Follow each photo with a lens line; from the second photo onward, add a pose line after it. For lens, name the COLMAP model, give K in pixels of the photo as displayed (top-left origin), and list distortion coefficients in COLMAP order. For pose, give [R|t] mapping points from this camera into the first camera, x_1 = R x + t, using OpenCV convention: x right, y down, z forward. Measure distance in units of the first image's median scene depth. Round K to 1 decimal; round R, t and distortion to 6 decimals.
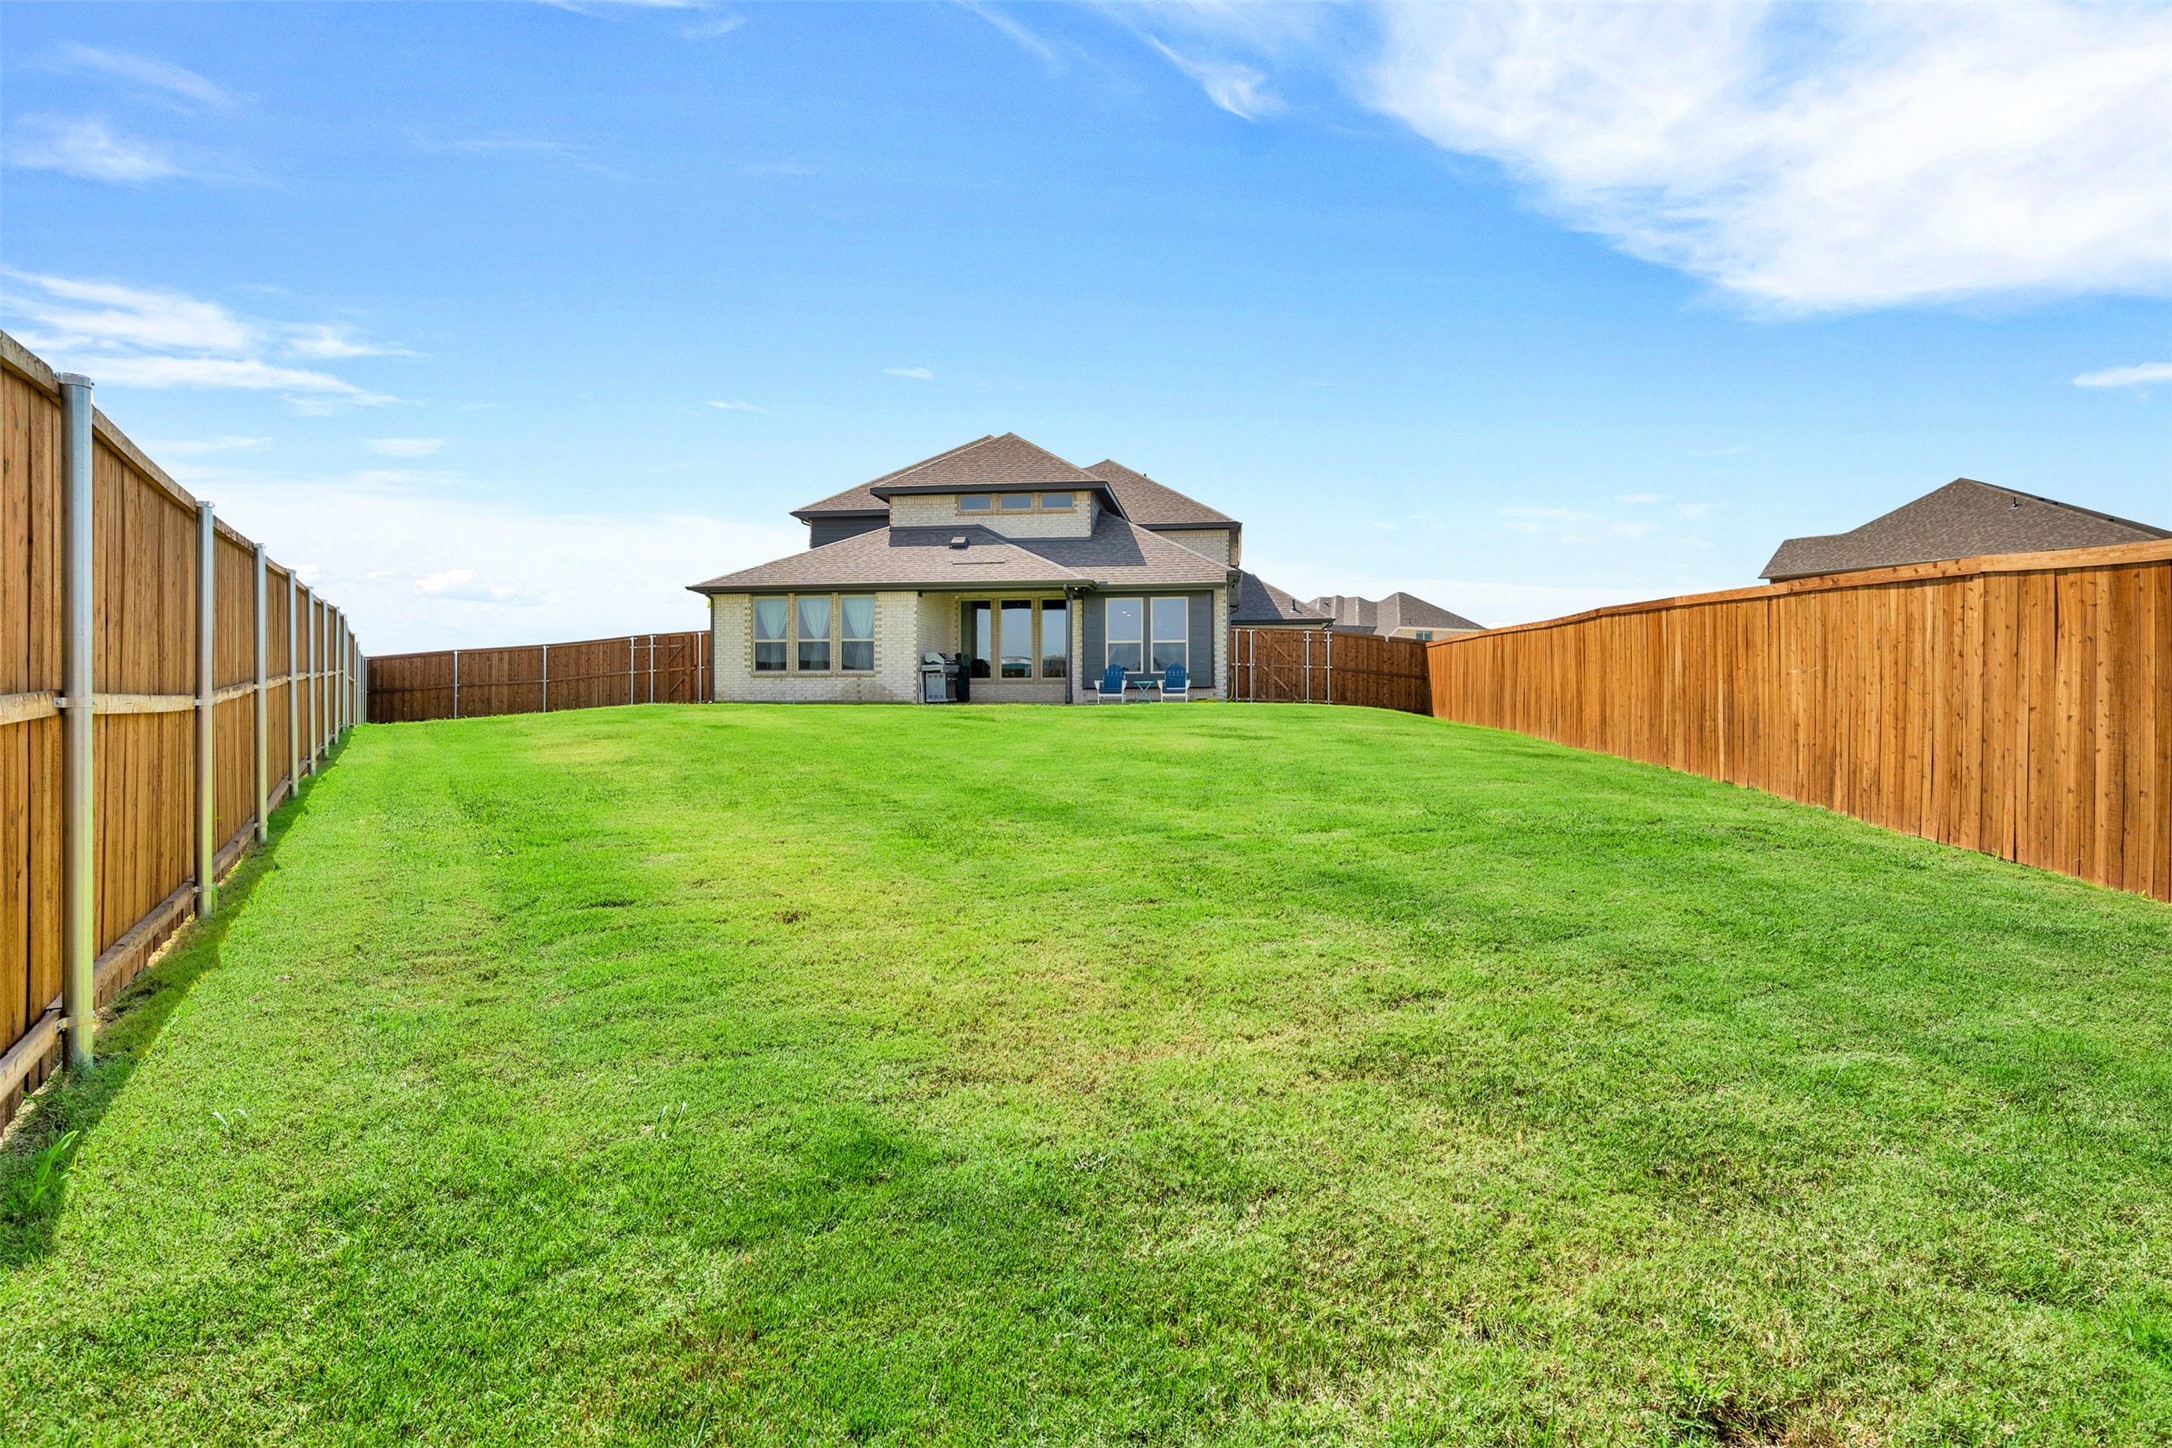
lens RADIAL K [[1146.3, 0, 1081.4], [0, 1146.3, 711.1], [0, 0, 1]] dist [0.001027, -0.000073]
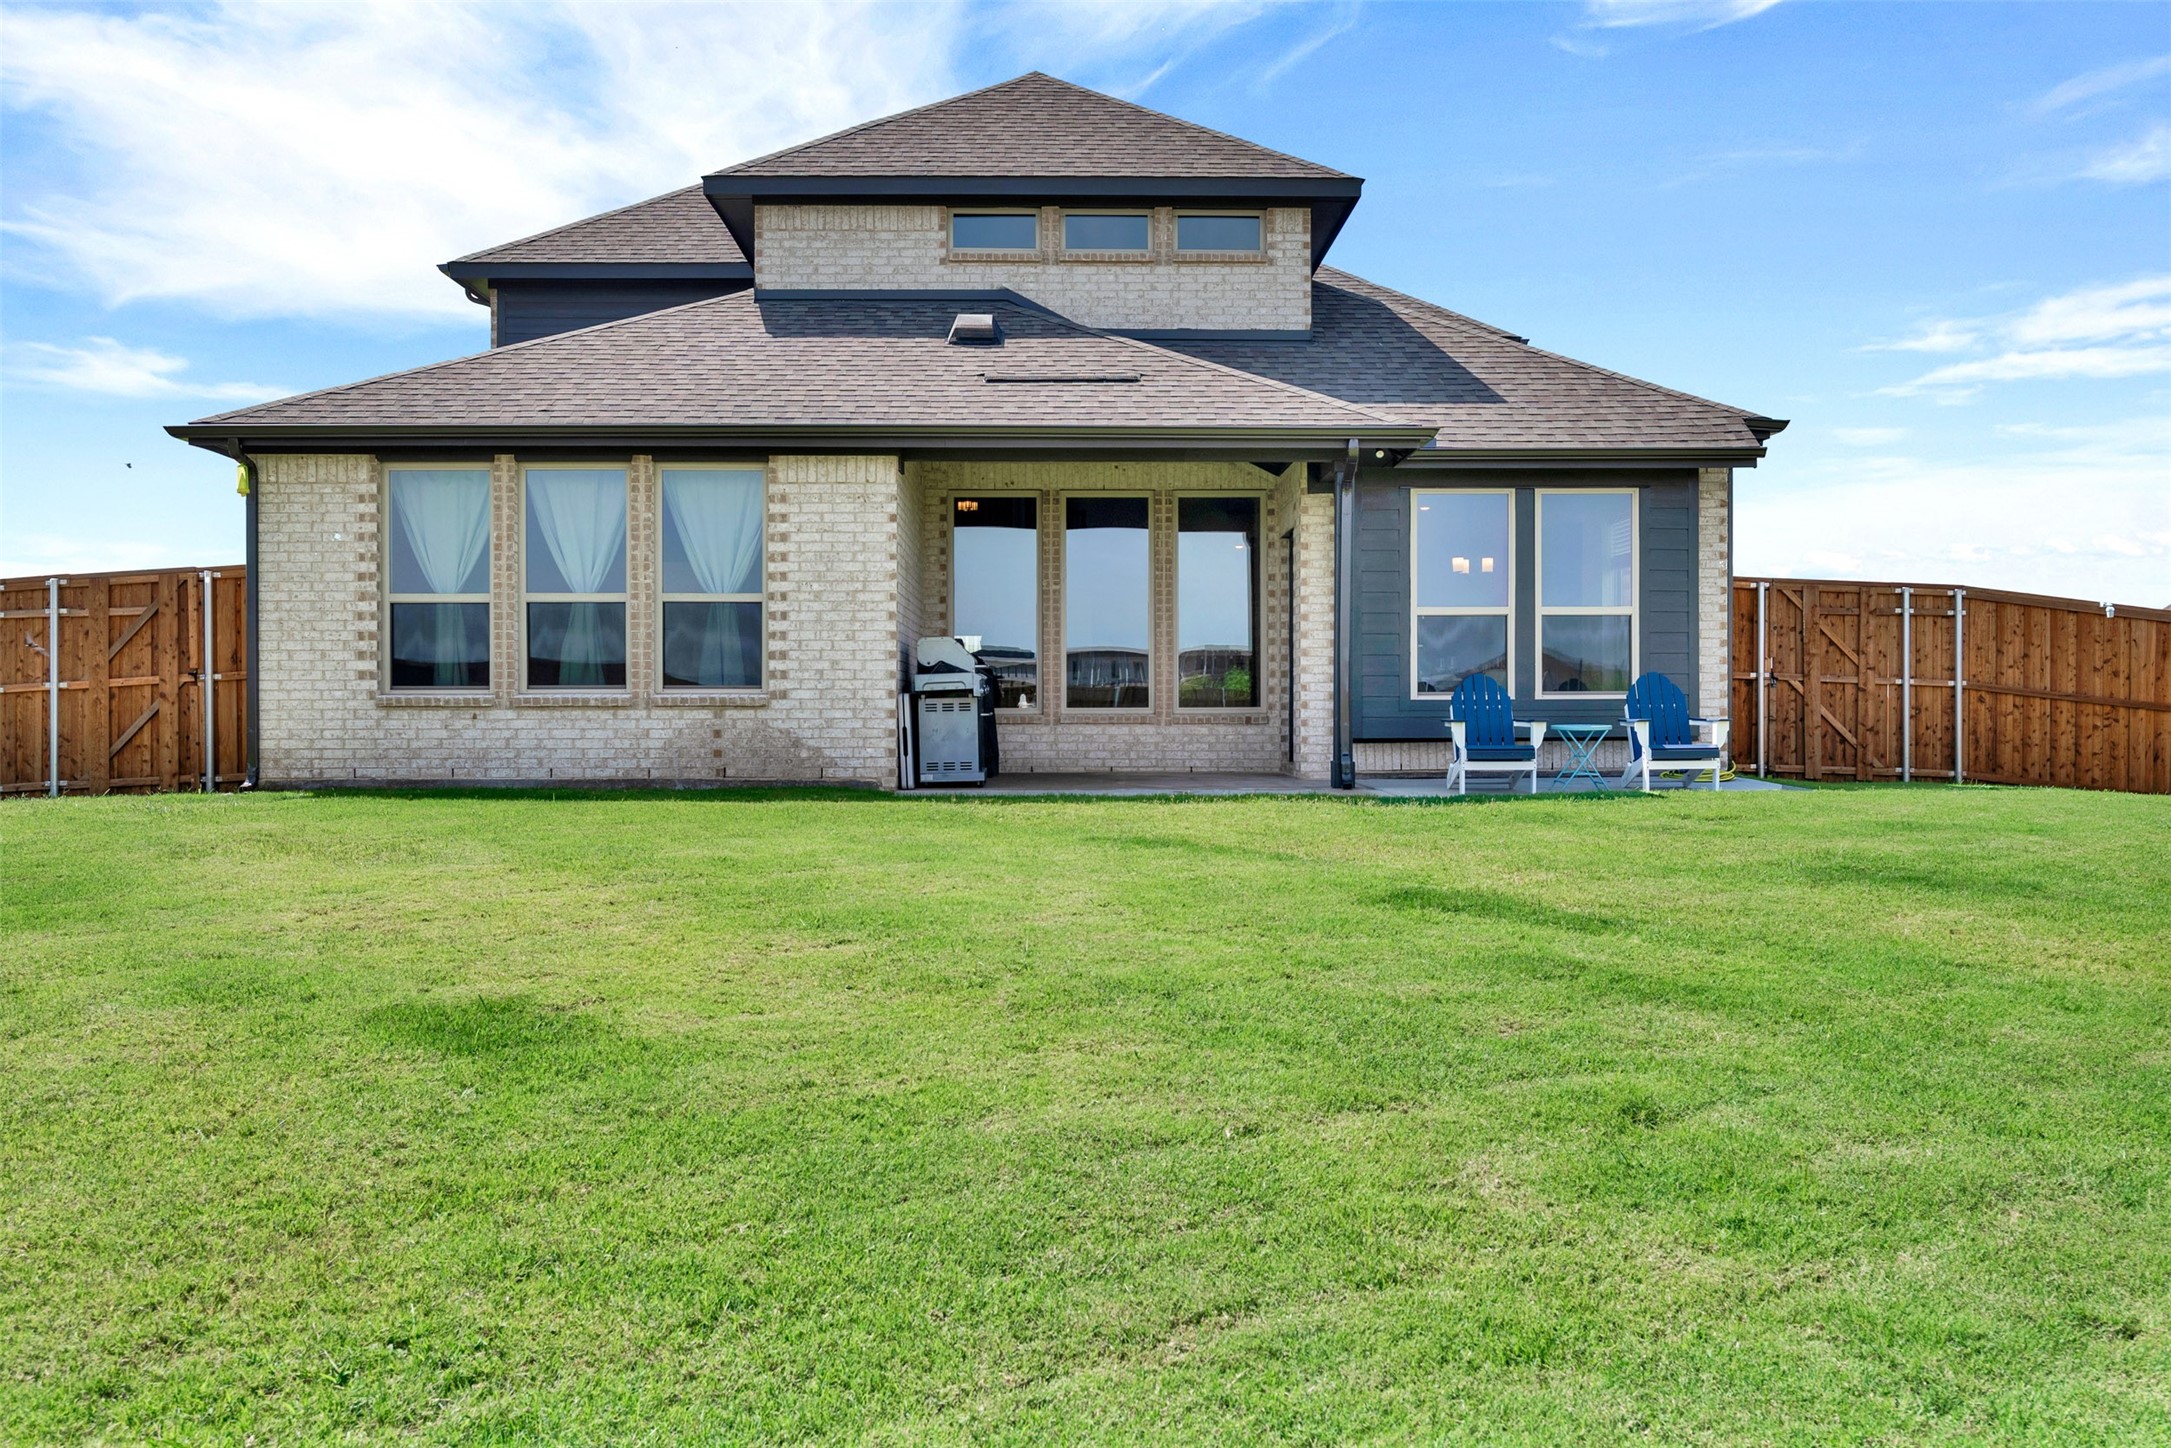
lens RADIAL K [[1835.4, 0, 1087.6], [0, 1835.4, 728.6], [0, 0, 1]] dist [-0.001052, -0.003916]
pose [[0.987625, 0.000044, 0.156833, -0.167935], [-0.000244, 0.999999, 0.001259, -0.024120], [-0.156833, -0.001282, 0.987624, 0.444905]]
